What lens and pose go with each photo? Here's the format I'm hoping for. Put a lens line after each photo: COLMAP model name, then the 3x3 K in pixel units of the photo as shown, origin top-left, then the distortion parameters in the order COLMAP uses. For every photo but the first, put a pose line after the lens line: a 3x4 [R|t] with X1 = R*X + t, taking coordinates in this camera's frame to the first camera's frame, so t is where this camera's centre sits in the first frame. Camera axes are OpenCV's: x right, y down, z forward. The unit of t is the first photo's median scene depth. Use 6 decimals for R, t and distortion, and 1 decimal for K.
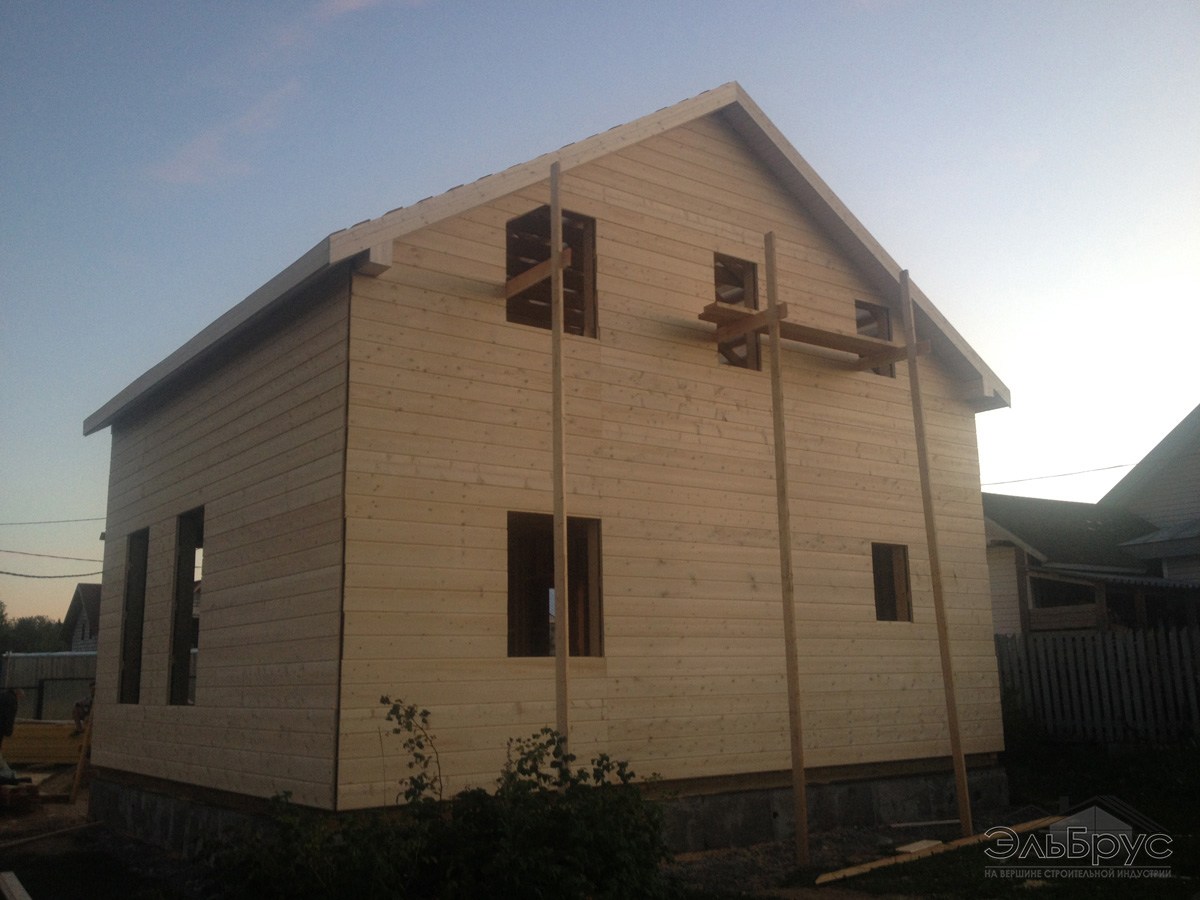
lens RADIAL K [[1122.1, 0, 603.0], [0, 1122.1, 455.9], [0, 0, 1]] dist [0.110053, 0.003727]
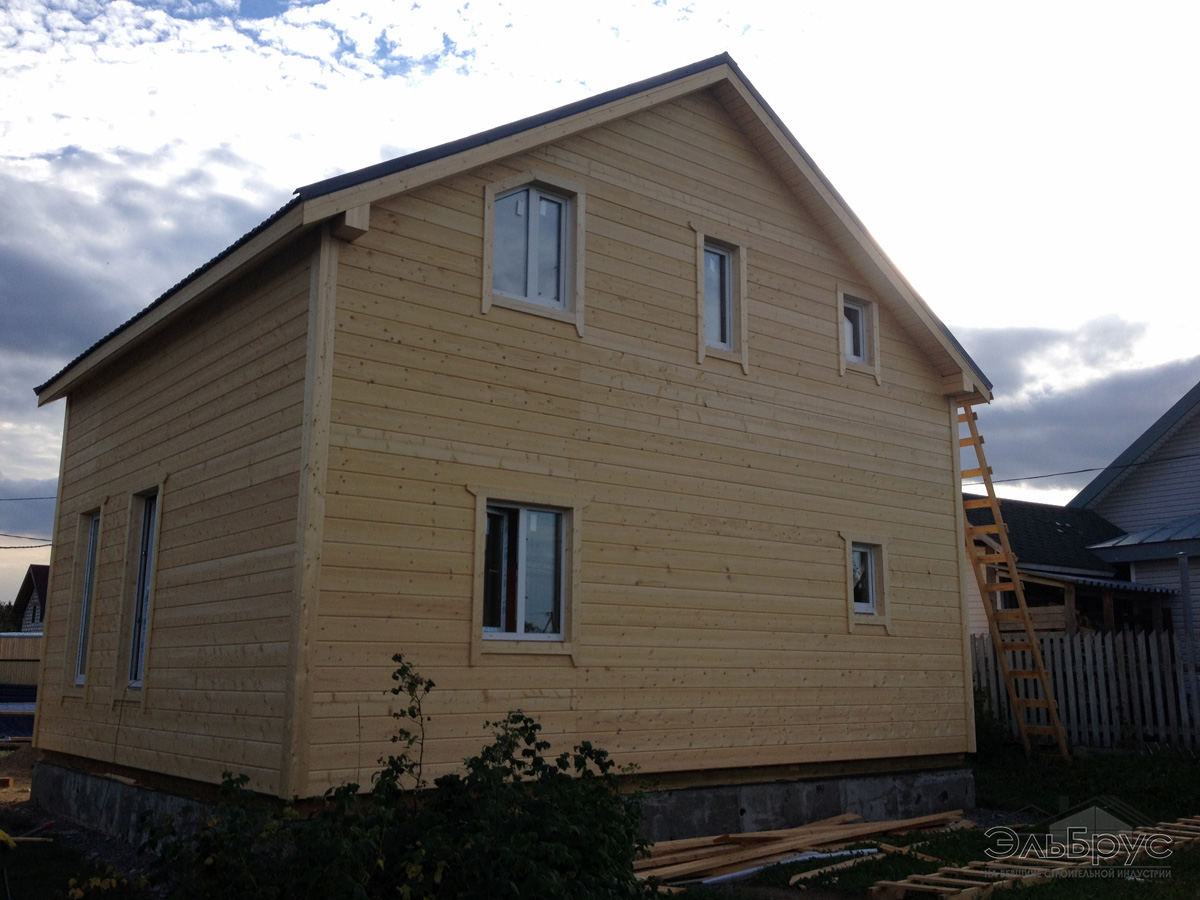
lens RADIAL K [[1117.1, 0, 596.7], [0, 1117.1, 446.5], [0, 0, 1]] dist [0.116244, -0.006842]
pose [[0.999231, 0.028608, 0.026819, -0.010095], [-0.028480, 0.999581, -0.005135, 0.010796], [-0.026955, 0.004368, 0.999627, 0.029471]]
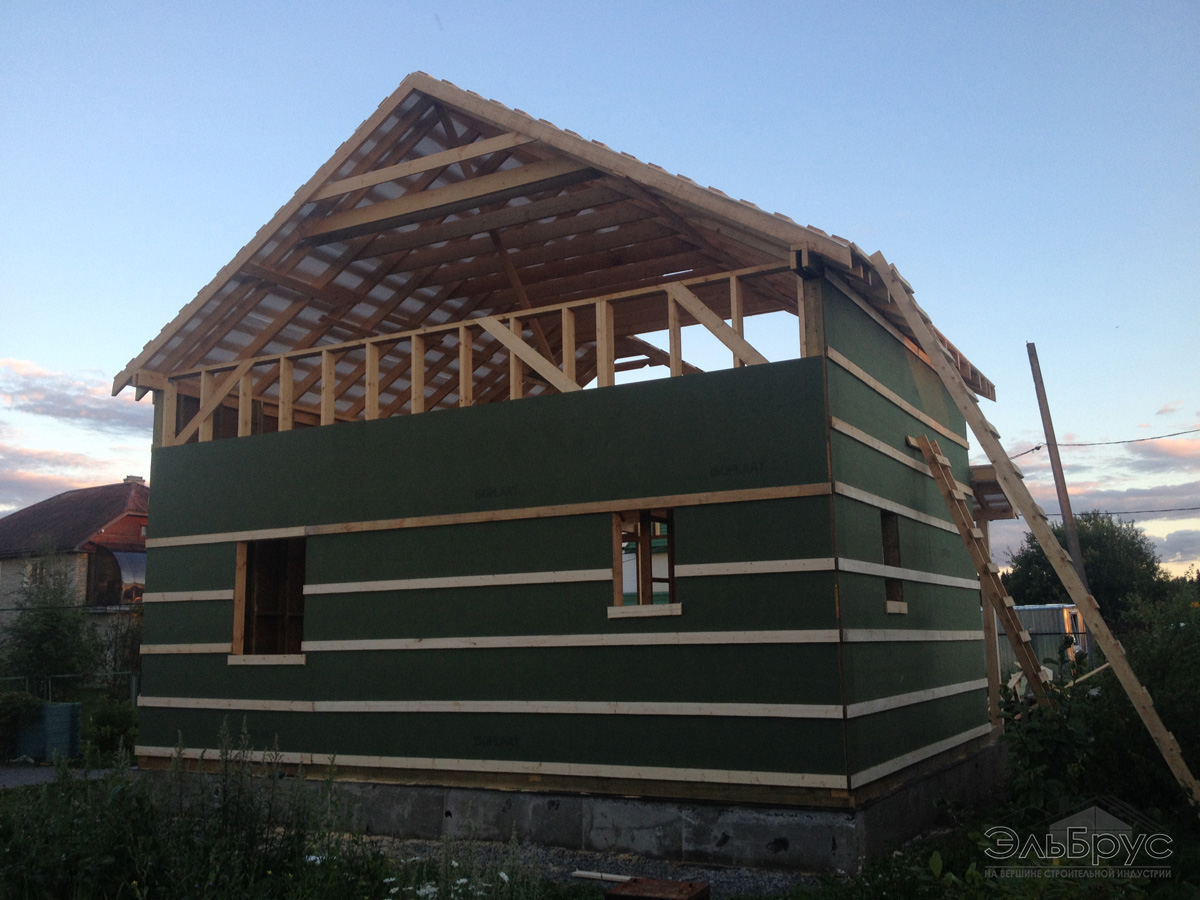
lens RADIAL K [[1117.1, 0, 596.7], [0, 1117.1, 446.5], [0, 0, 1]] dist [0.116244, -0.006842]
pose [[0.405541, -0.139398, -0.903385, 1.212842], [0.178612, 0.981337, -0.071246, 0.106120], [0.896456, -0.132462, 0.422871, 0.804485]]
